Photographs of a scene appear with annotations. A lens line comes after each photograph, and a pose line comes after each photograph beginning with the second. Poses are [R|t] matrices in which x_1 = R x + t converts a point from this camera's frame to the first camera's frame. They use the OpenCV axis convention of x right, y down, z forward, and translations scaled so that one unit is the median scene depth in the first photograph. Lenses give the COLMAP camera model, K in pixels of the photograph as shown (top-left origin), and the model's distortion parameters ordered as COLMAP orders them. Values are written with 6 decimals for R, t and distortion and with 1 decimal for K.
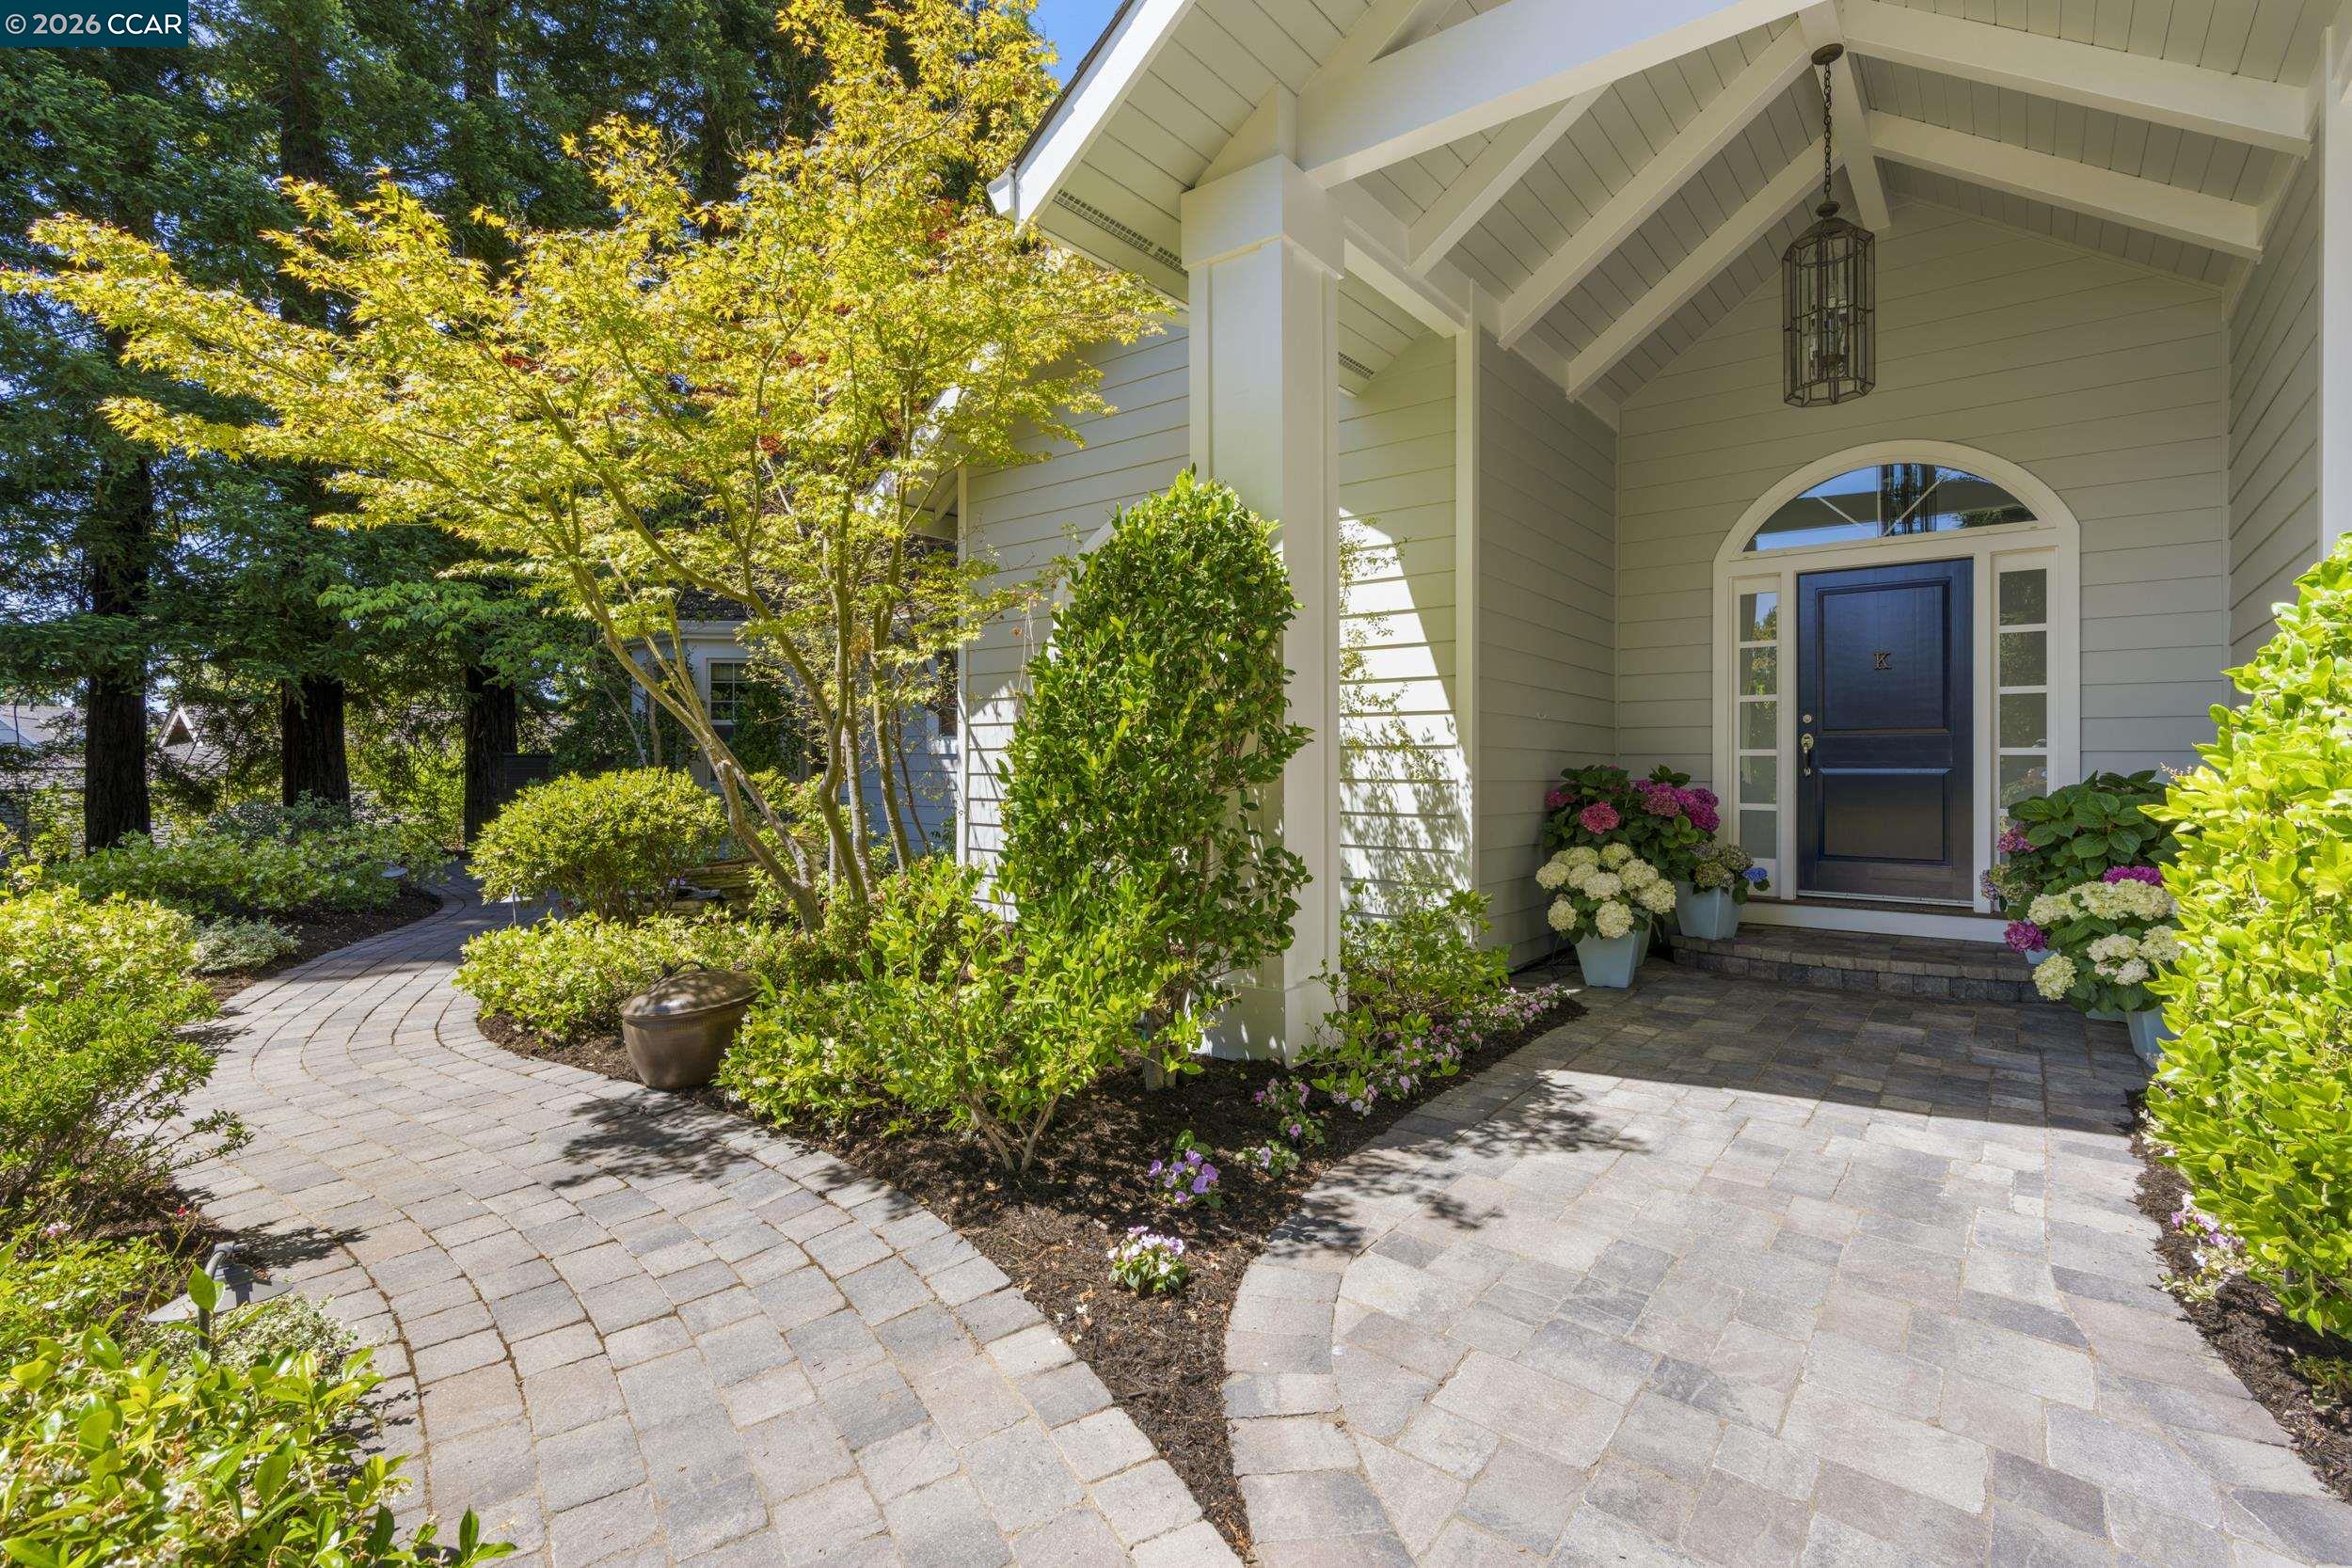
lens RADIAL K [[1076.5, 0, 1123.6], [0, 1076.5, 755.0], [0, 0, 1]] dist [-0.011860, -0.000526]
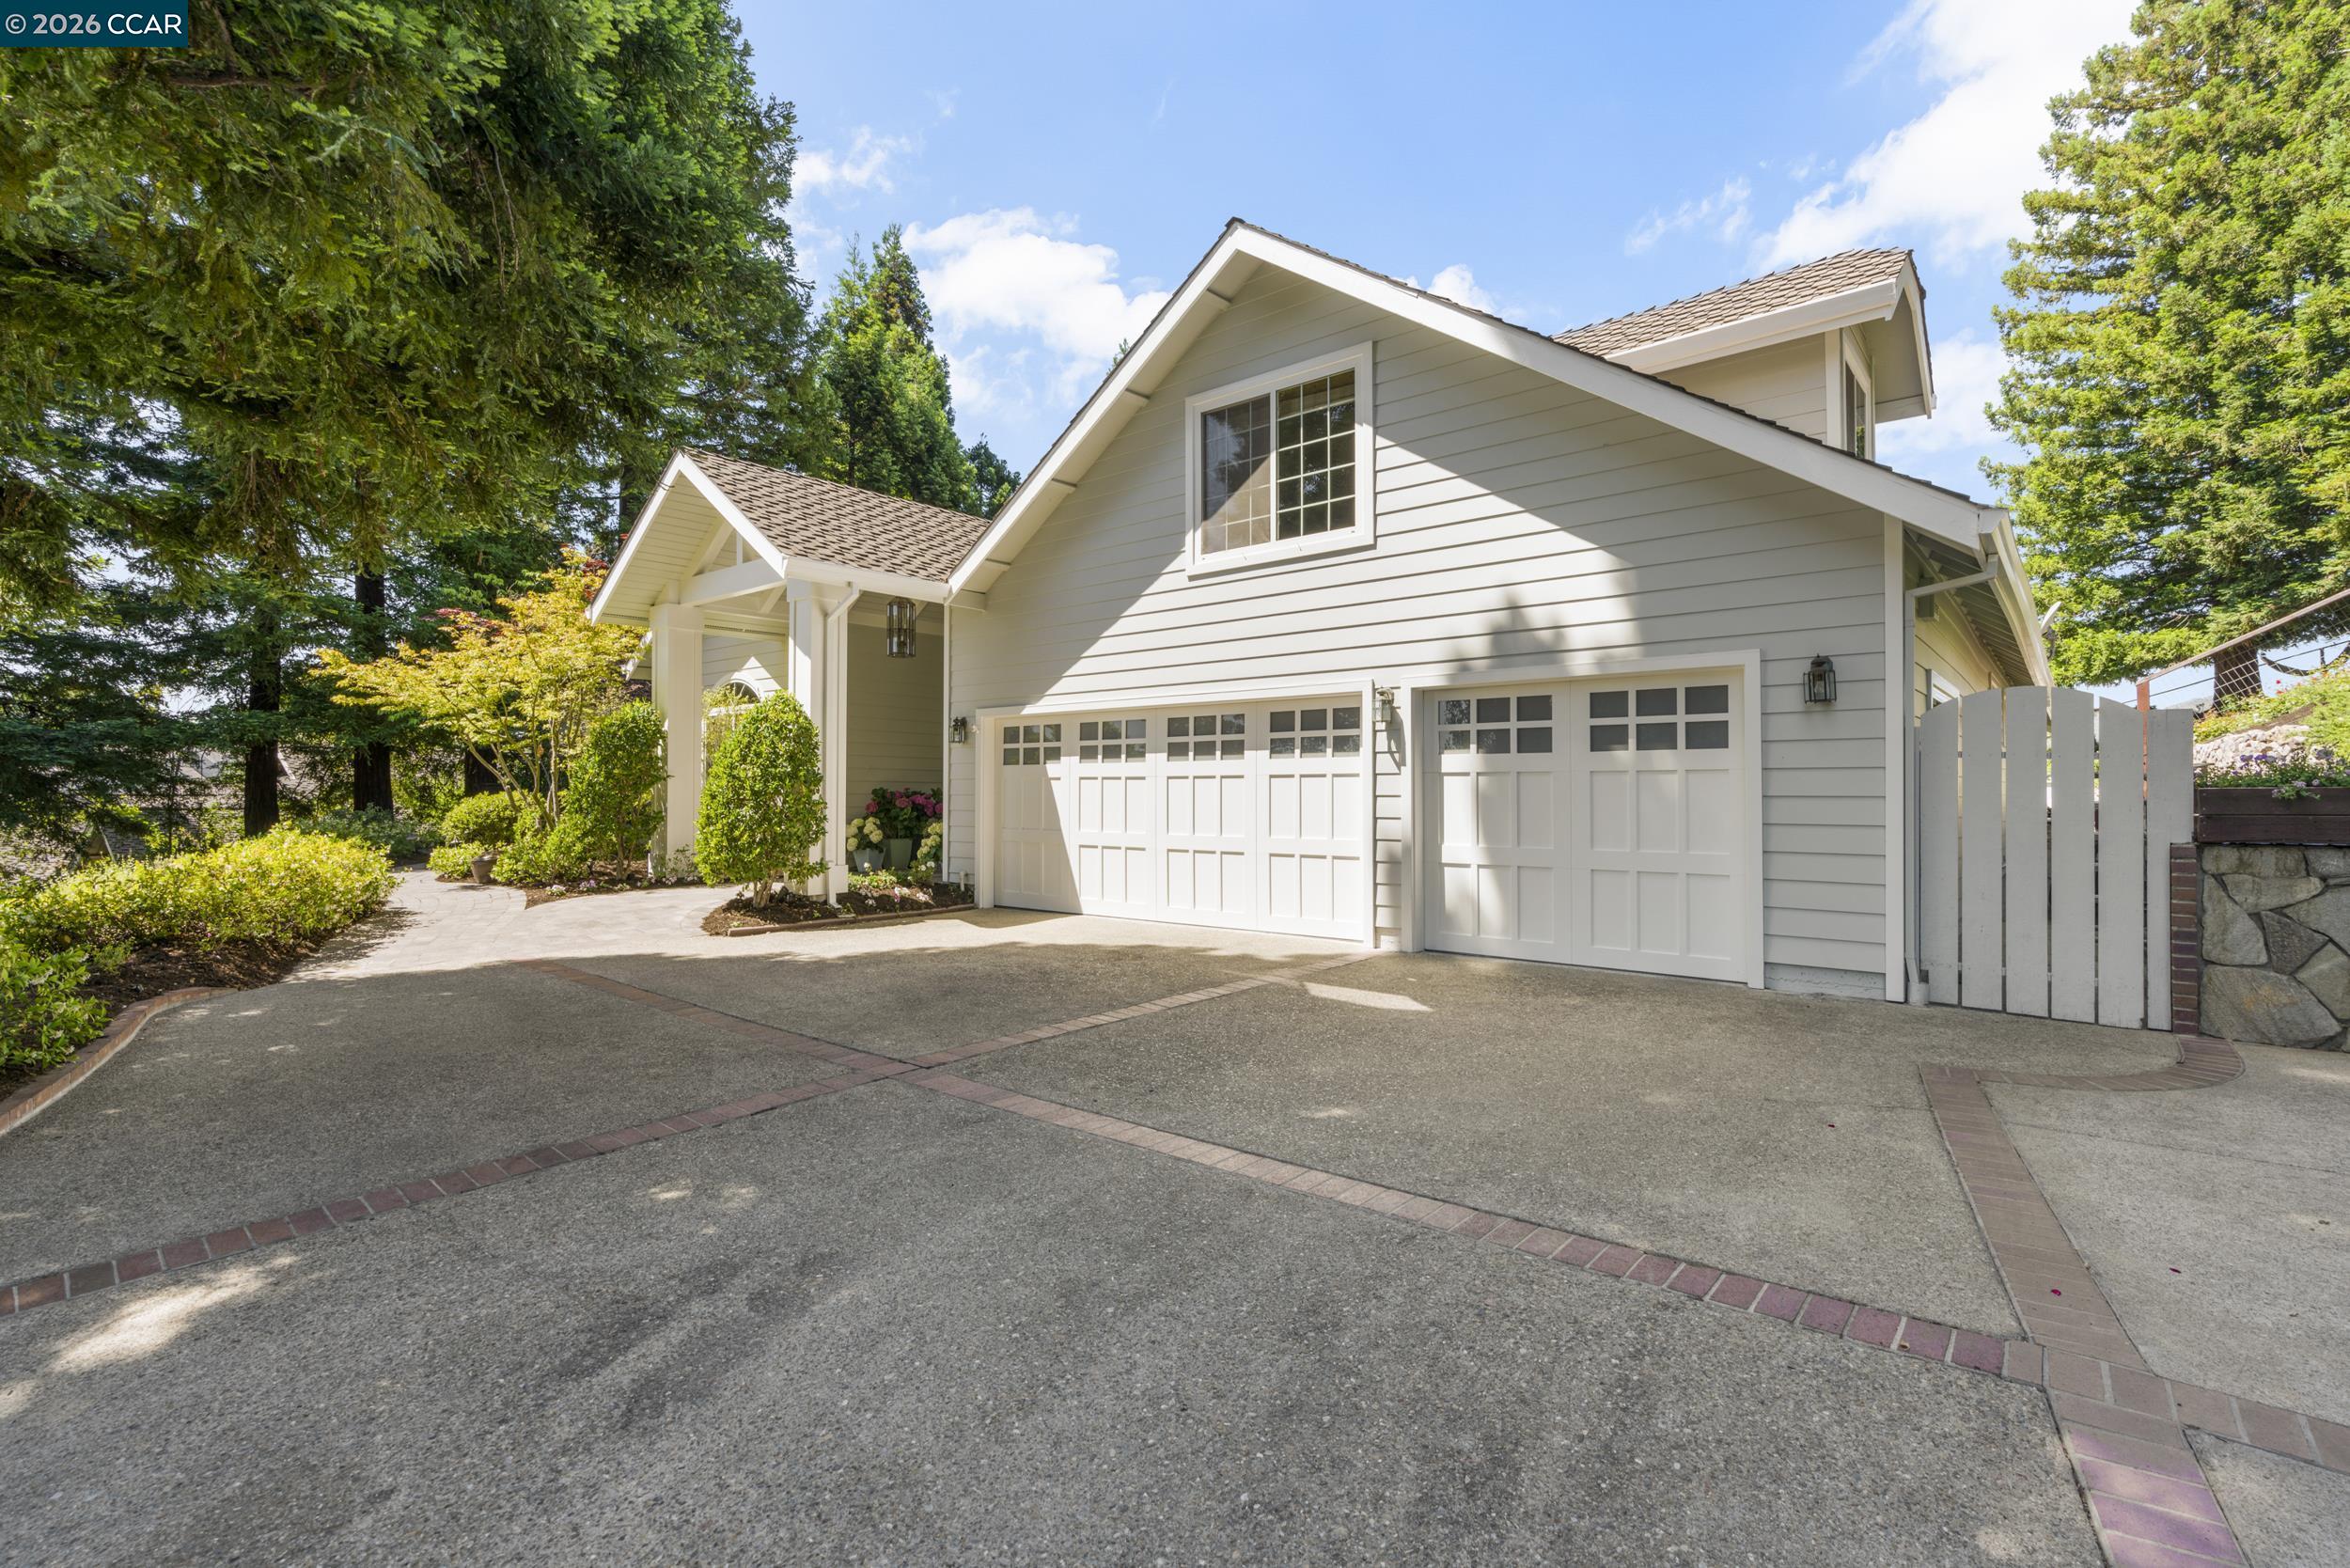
lens RADIAL K [[1075.8, 0, 1101.1], [0, 1075.8, 773.6], [0, 0, 1]] dist [-0.011860, -0.000526]
pose [[0.999048, -0.000776, -0.043611, 0.438143], [0.000286, 0.999937, -0.011233, 0.001487], [0.043617, 0.011209, 0.998985, -0.600128]]
